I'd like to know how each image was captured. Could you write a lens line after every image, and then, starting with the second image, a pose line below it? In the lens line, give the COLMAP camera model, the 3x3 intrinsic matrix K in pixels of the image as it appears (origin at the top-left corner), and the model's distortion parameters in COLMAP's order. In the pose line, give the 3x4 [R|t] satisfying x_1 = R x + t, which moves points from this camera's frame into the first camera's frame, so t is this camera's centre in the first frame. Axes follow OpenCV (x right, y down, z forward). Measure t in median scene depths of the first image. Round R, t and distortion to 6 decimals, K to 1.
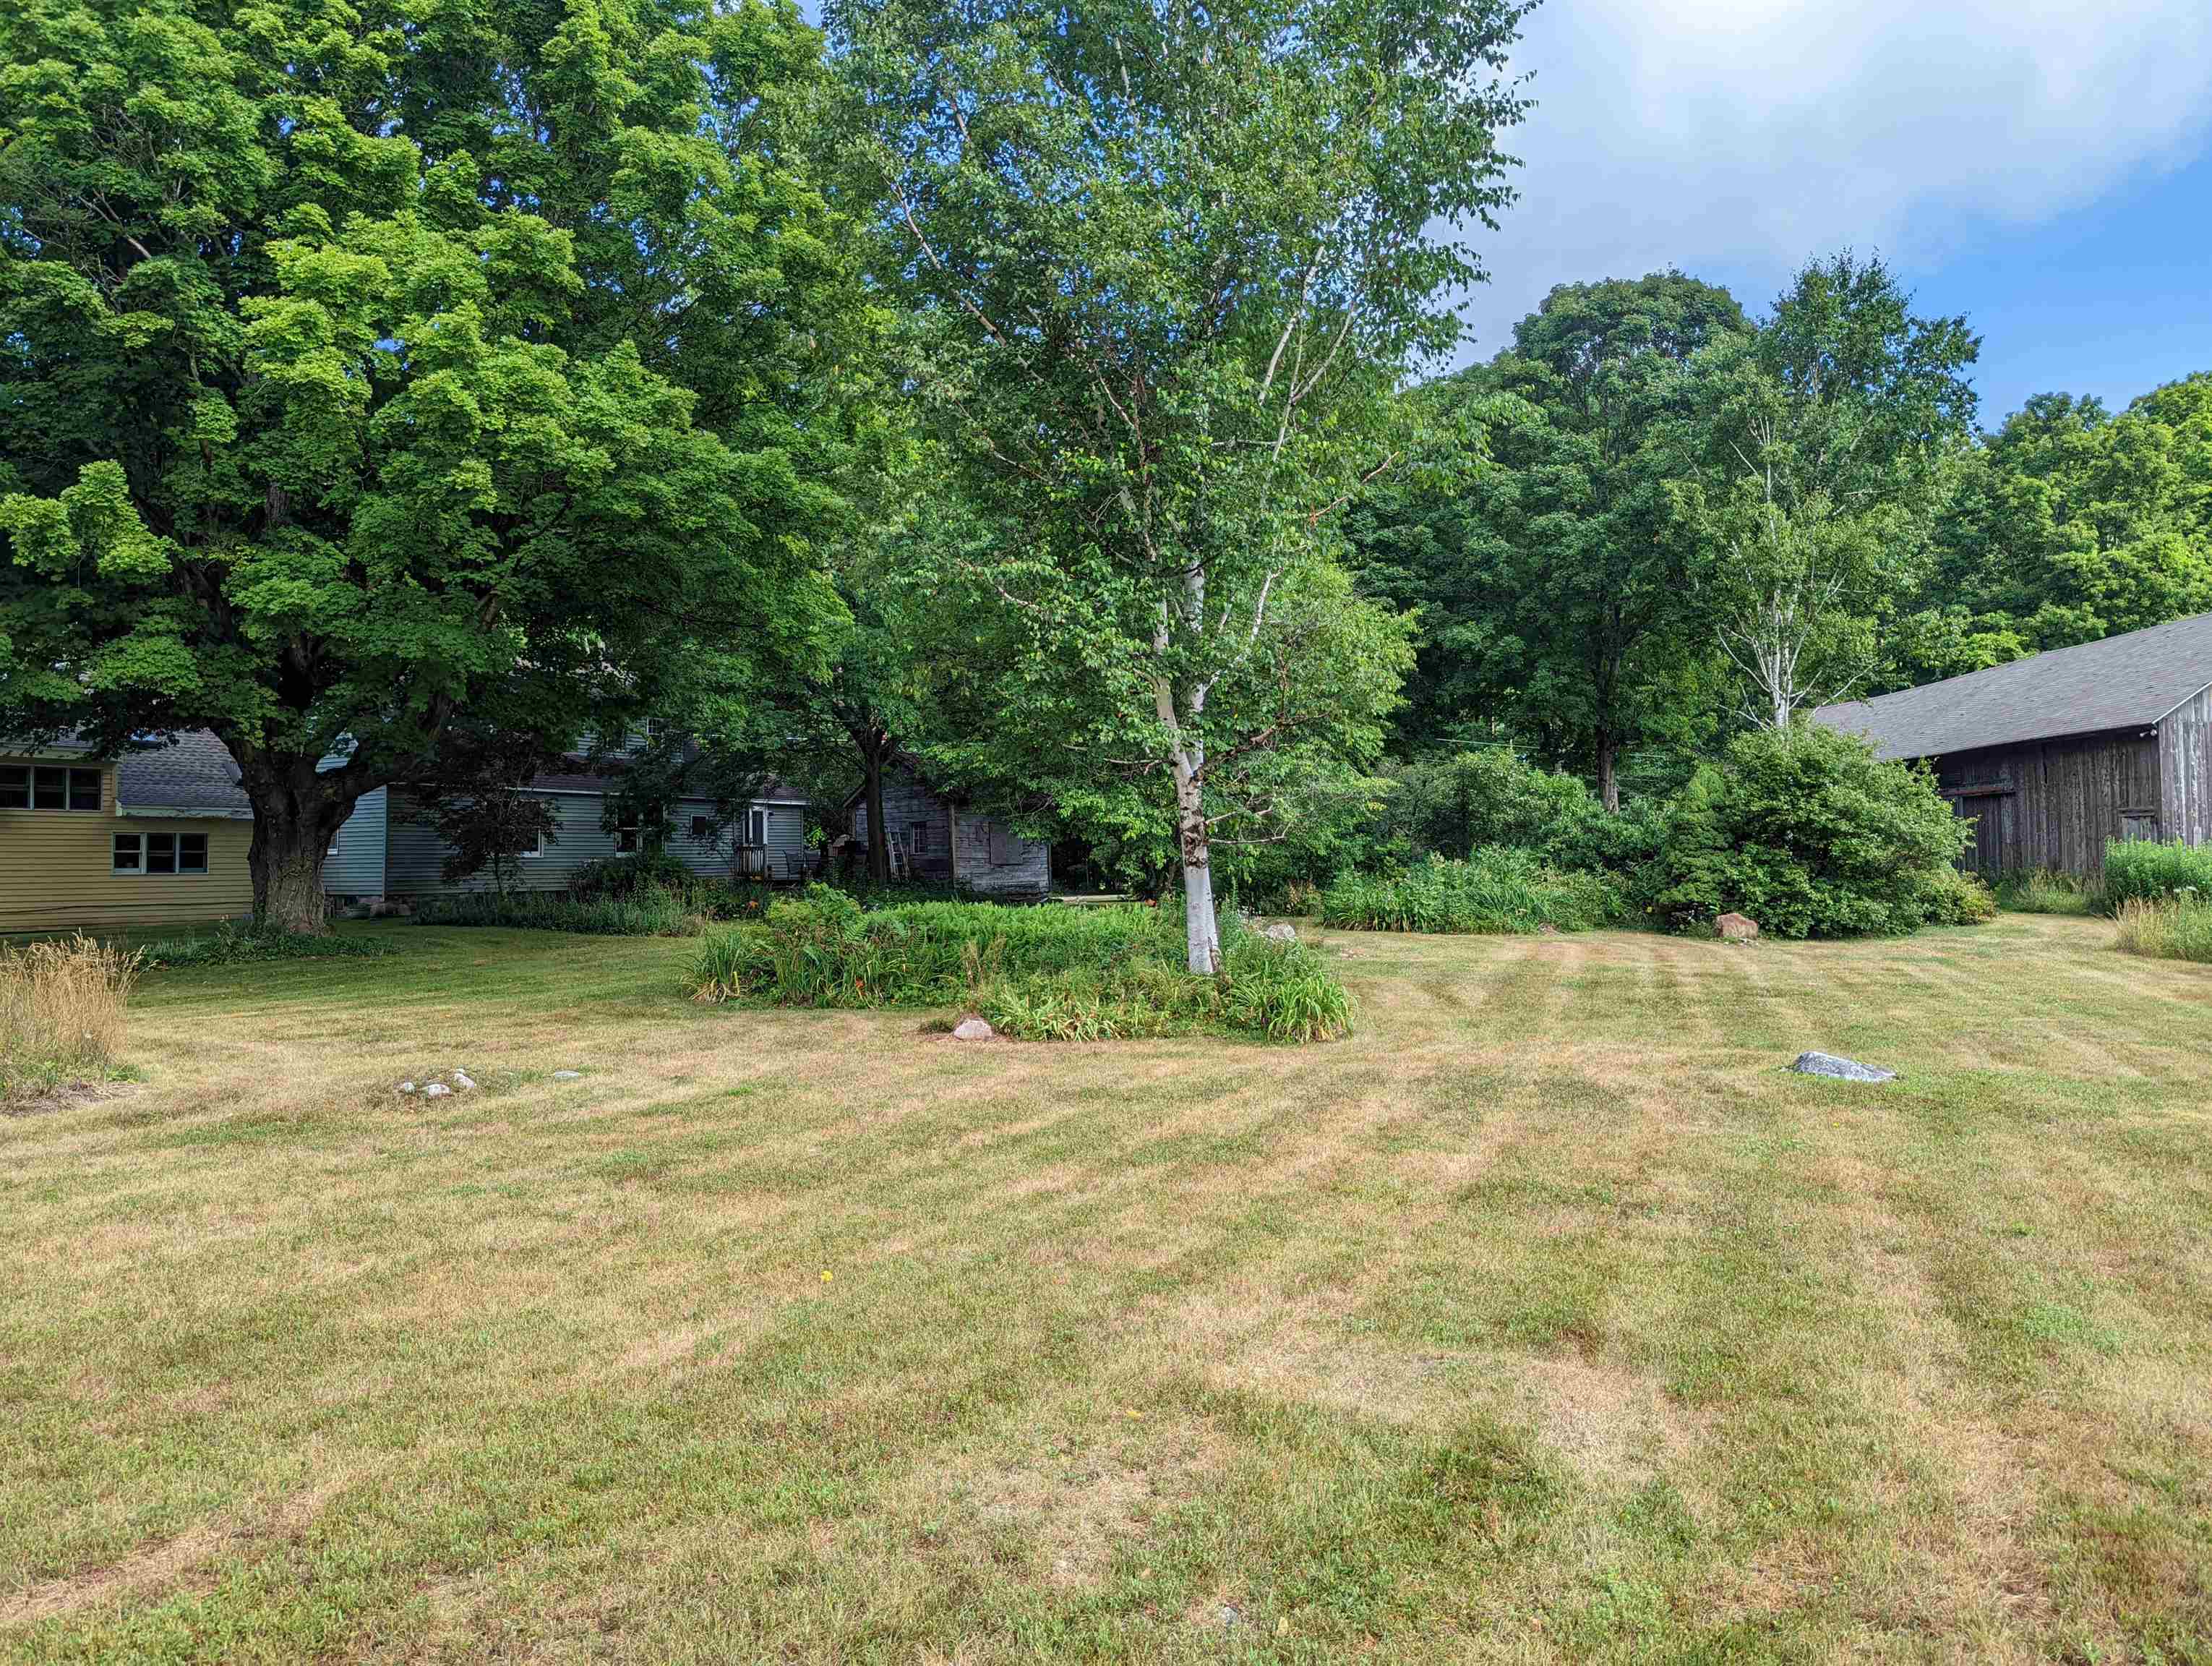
lens RADIAL K [[1567.4, 0, 1105.9], [0, 1567.4, 827.9], [0, 0, 1]] dist [0.013250, -0.000550]
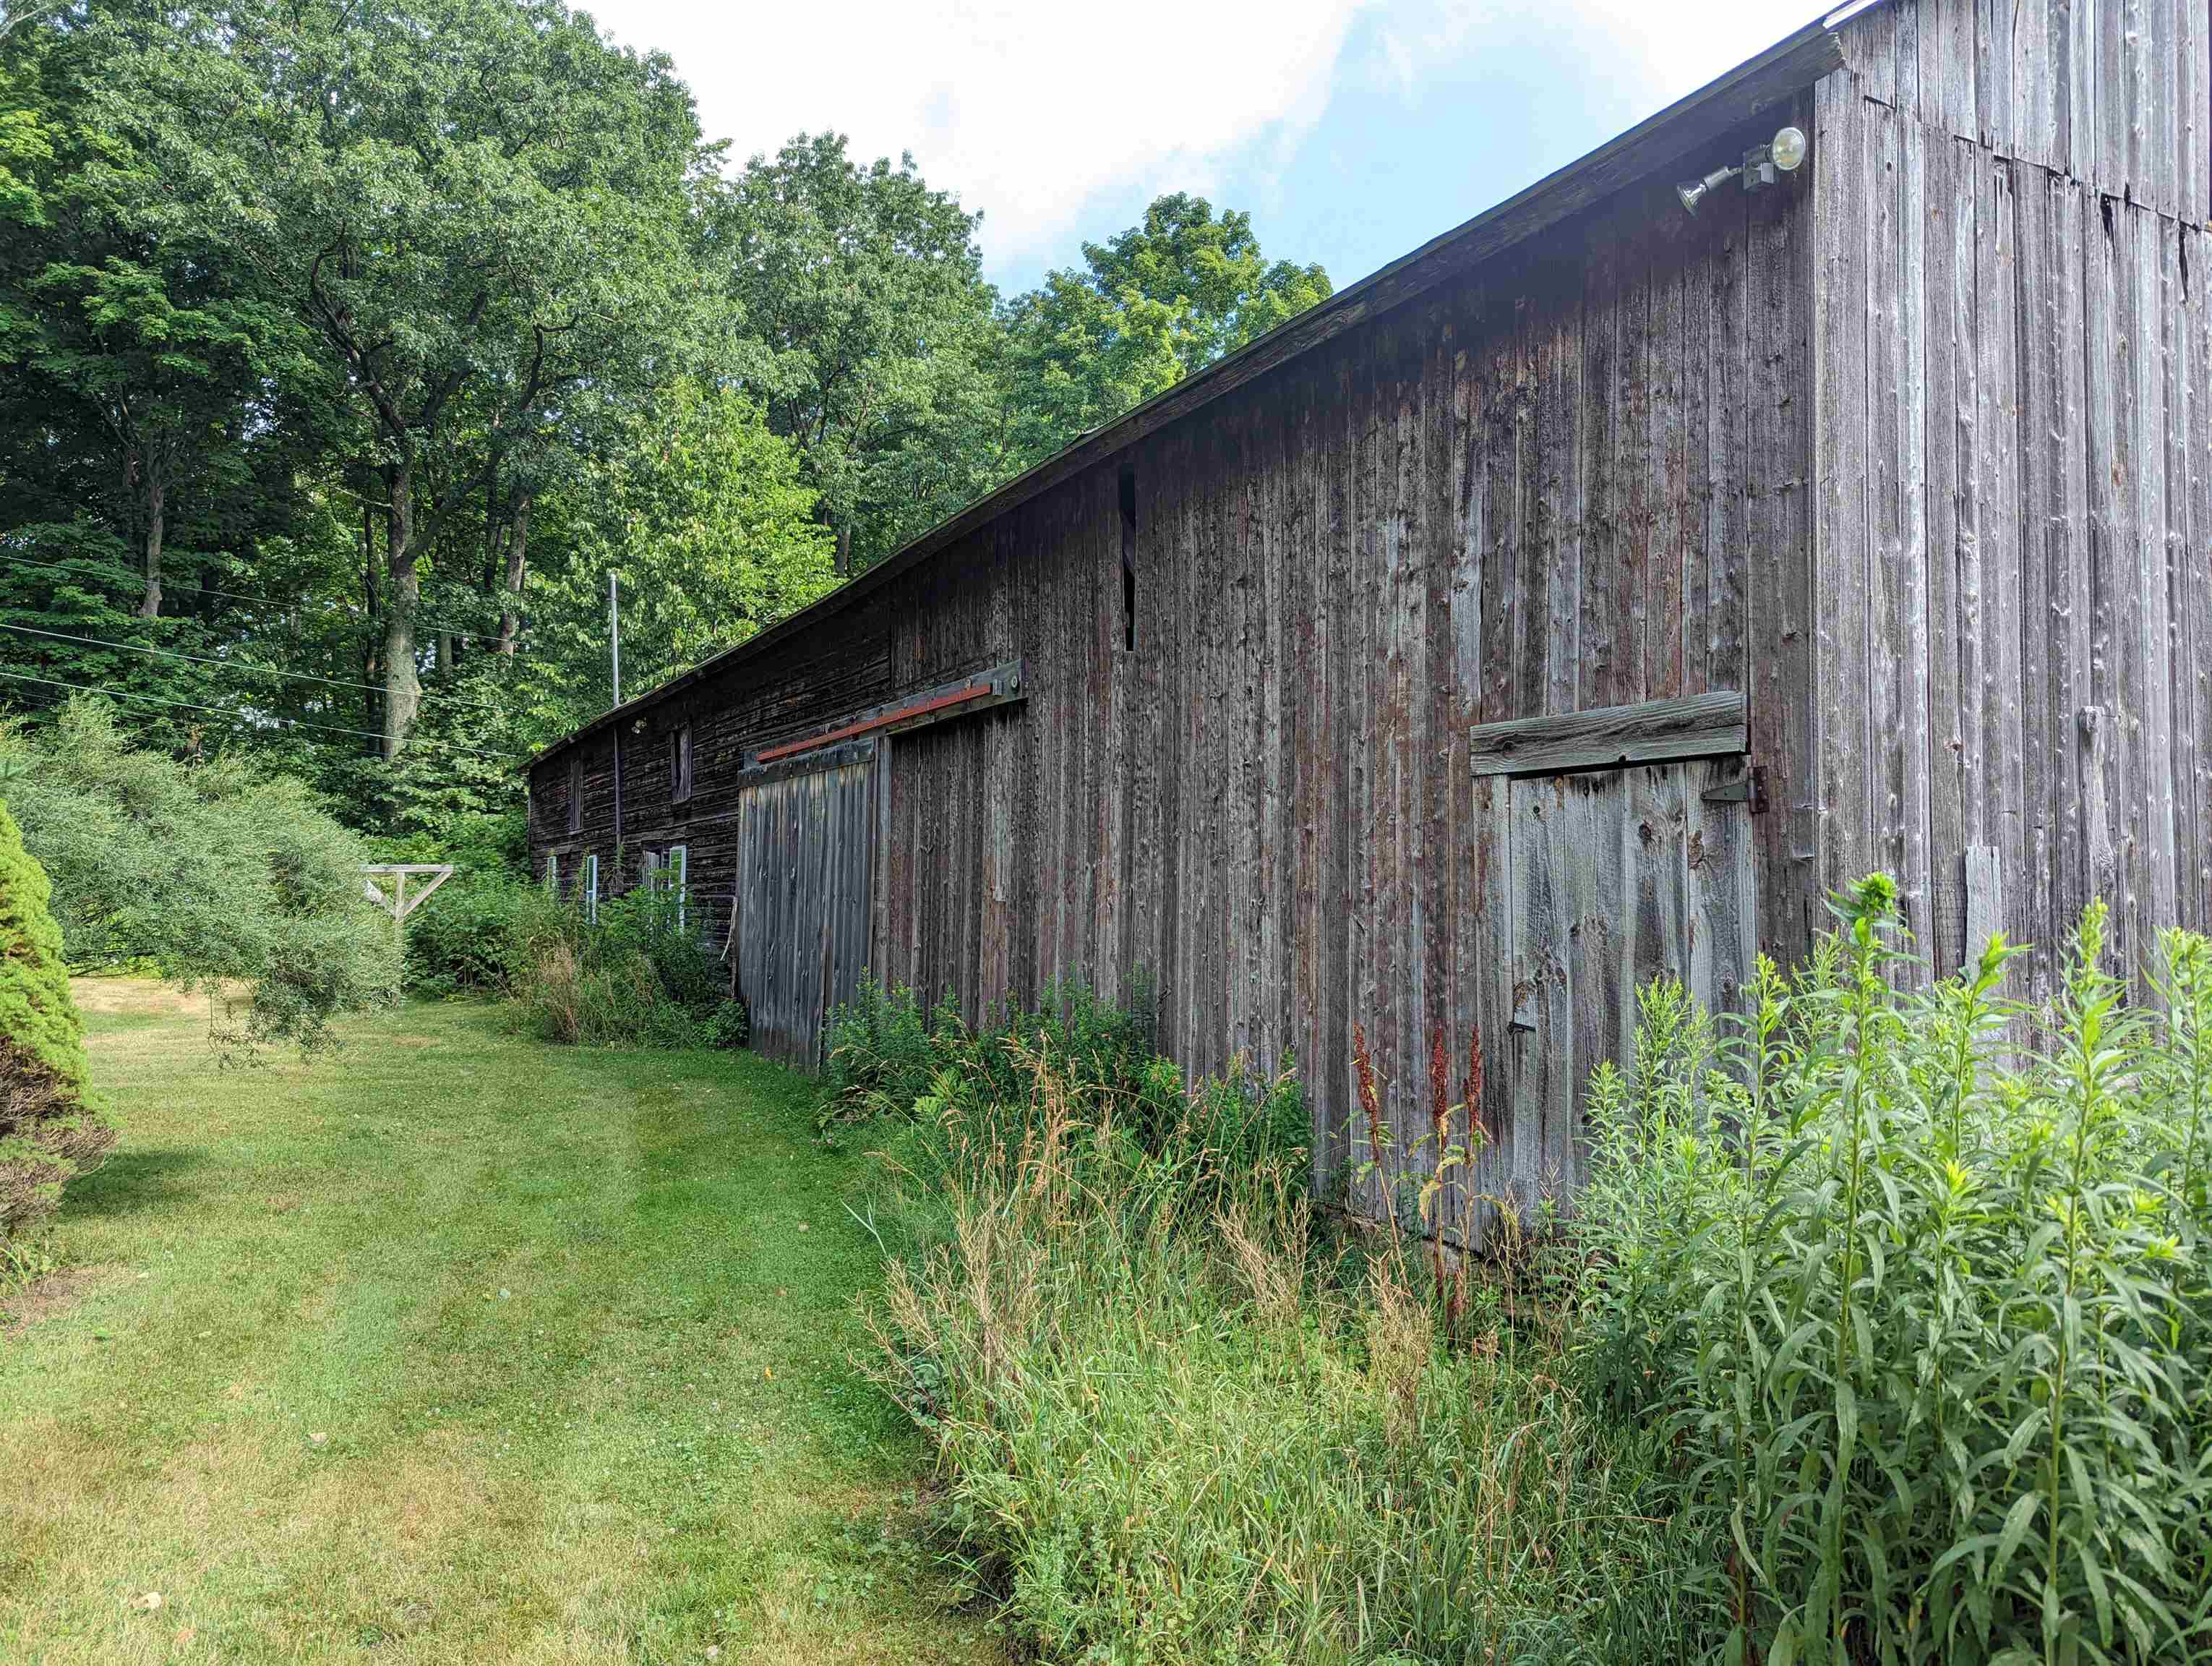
lens RADIAL K [[1567.4, 0, 1106.3], [0, 1567.4, 831.0], [0, 0, 1]] dist [0.013250, -0.000550]
pose [[0.872691, 0.054914, 0.485175, 0.462240], [-0.047219, 0.998490, -0.028079, 0.004689], [-0.485985, 0.001595, 0.873966, 0.764192]]
